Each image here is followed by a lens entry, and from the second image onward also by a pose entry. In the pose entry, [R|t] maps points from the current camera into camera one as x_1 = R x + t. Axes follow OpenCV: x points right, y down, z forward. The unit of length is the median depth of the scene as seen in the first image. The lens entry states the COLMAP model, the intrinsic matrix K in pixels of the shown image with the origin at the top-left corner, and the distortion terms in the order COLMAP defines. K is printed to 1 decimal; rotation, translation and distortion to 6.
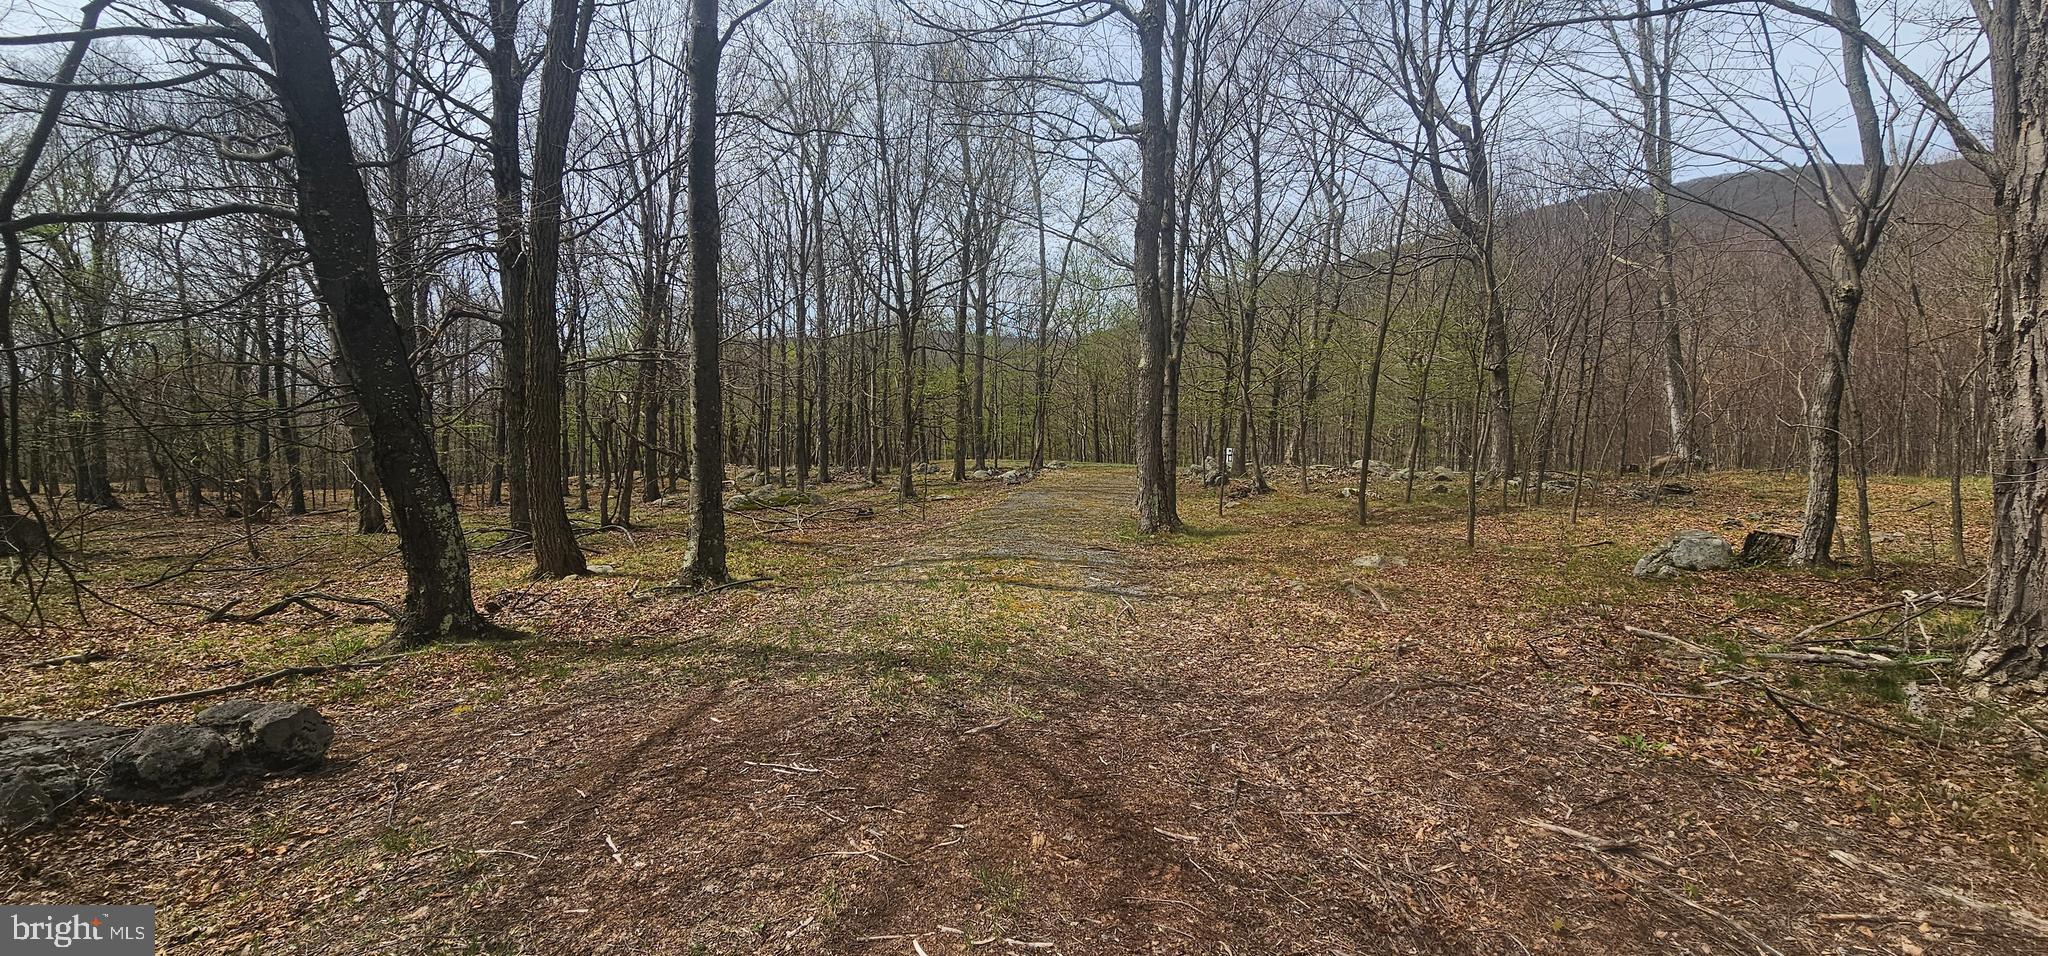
lens RADIAL K [[836.6, 0, 1015.7], [0, 836.6, 475.9], [0, 0, 1]] dist [0.002101, -0.001910]
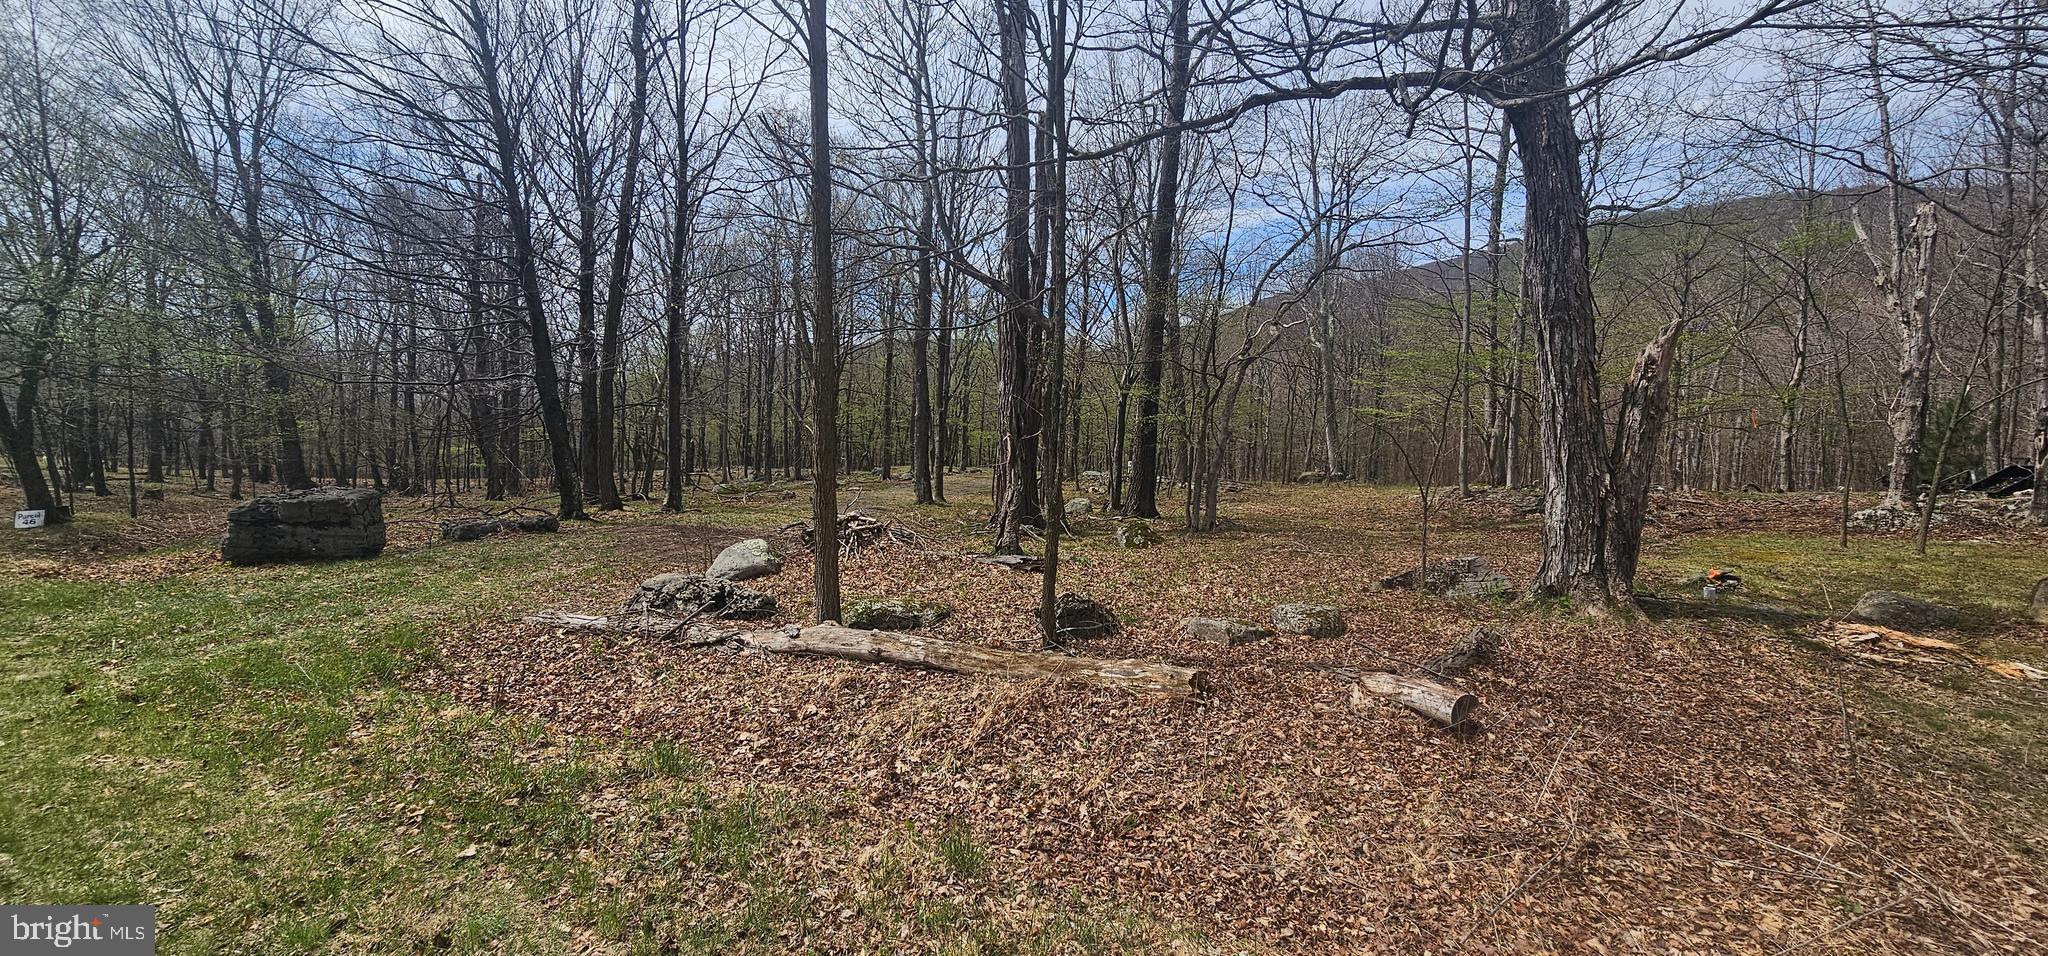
lens RADIAL K [[836.6, 0, 1015.0], [0, 836.6, 473.3], [0, 0, 1]] dist [0.002101, -0.001910]
pose [[0.999100, 0.022939, -0.035683, 0.707974], [-0.023406, 0.999645, -0.012720, 0.029448], [0.035378, 0.013544, 0.999282, -1.385480]]
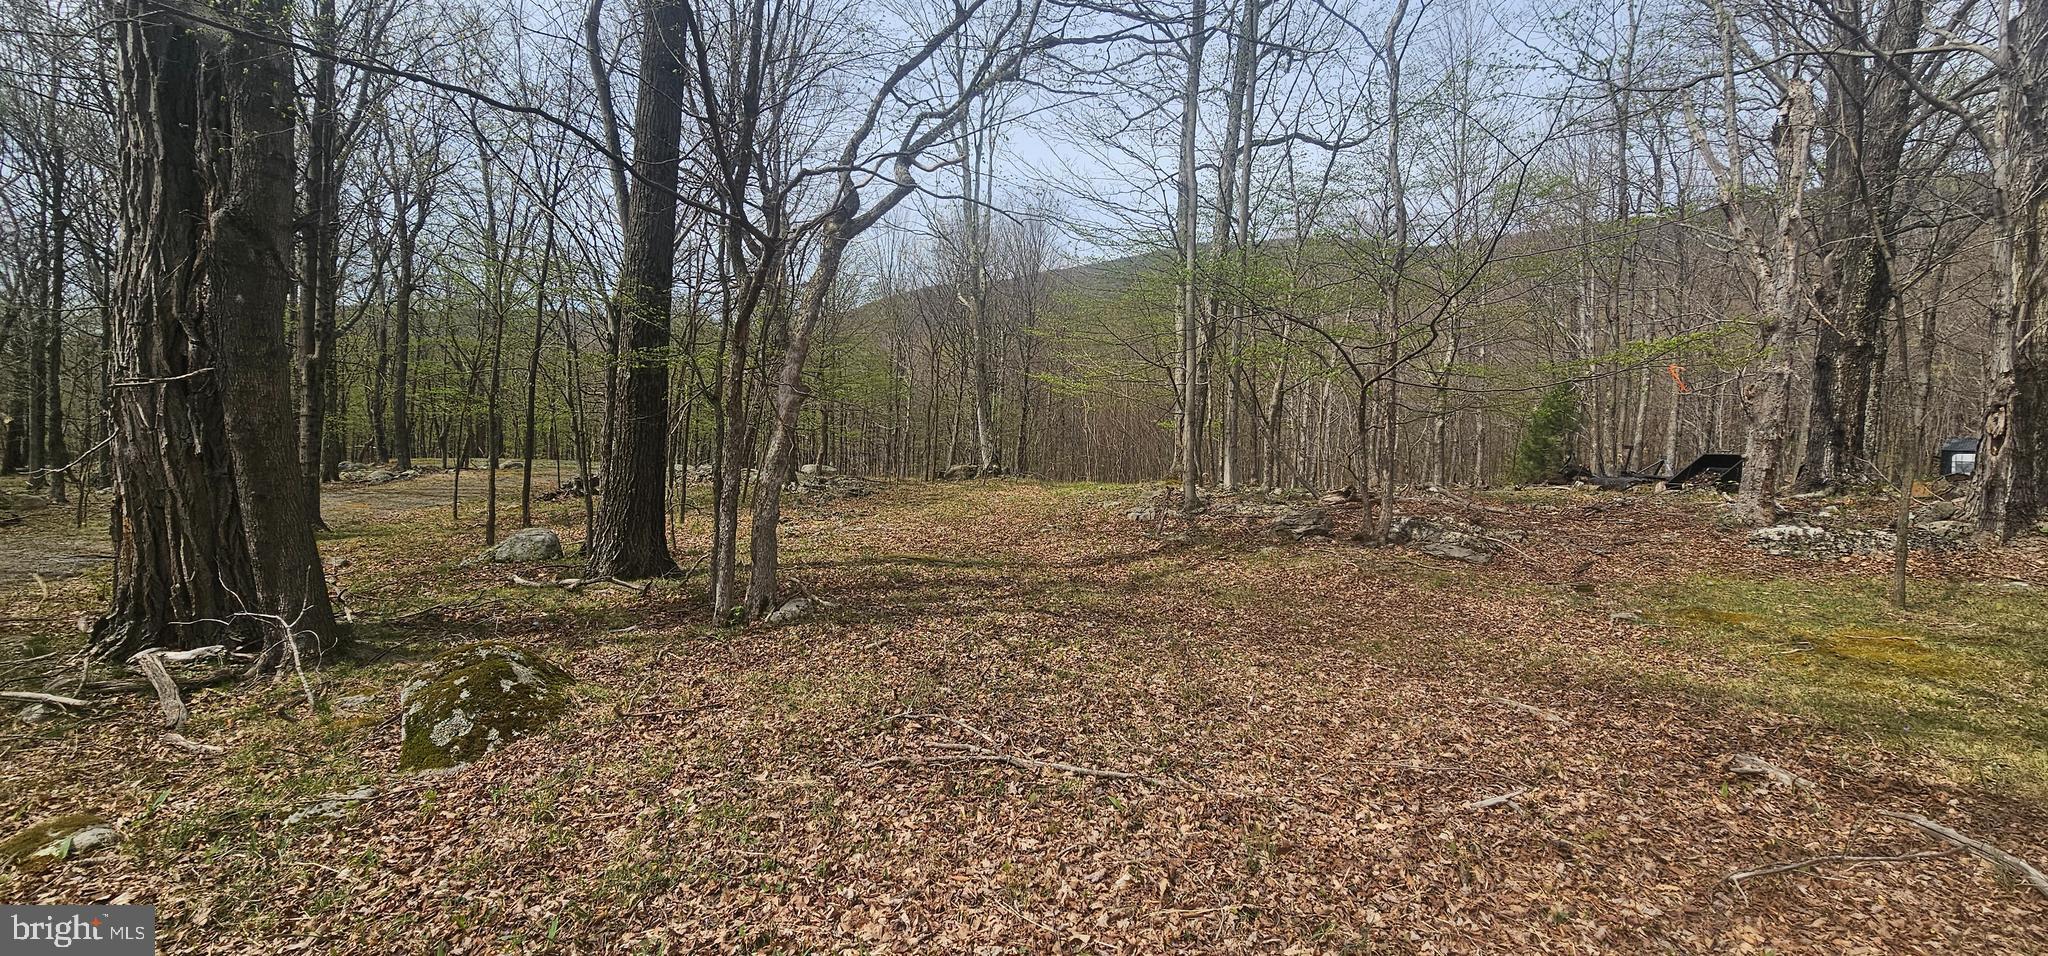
lens RADIAL K [[836.6, 0, 1013.3], [0, 836.6, 483.0], [0, 0, 1]] dist [0.002101, -0.001910]
pose [[0.929771, 0.005703, 0.368094, 1.006777], [-0.008173, 0.999953, 0.005150, -0.011622], [-0.368048, -0.007796, 0.929774, -0.337554]]
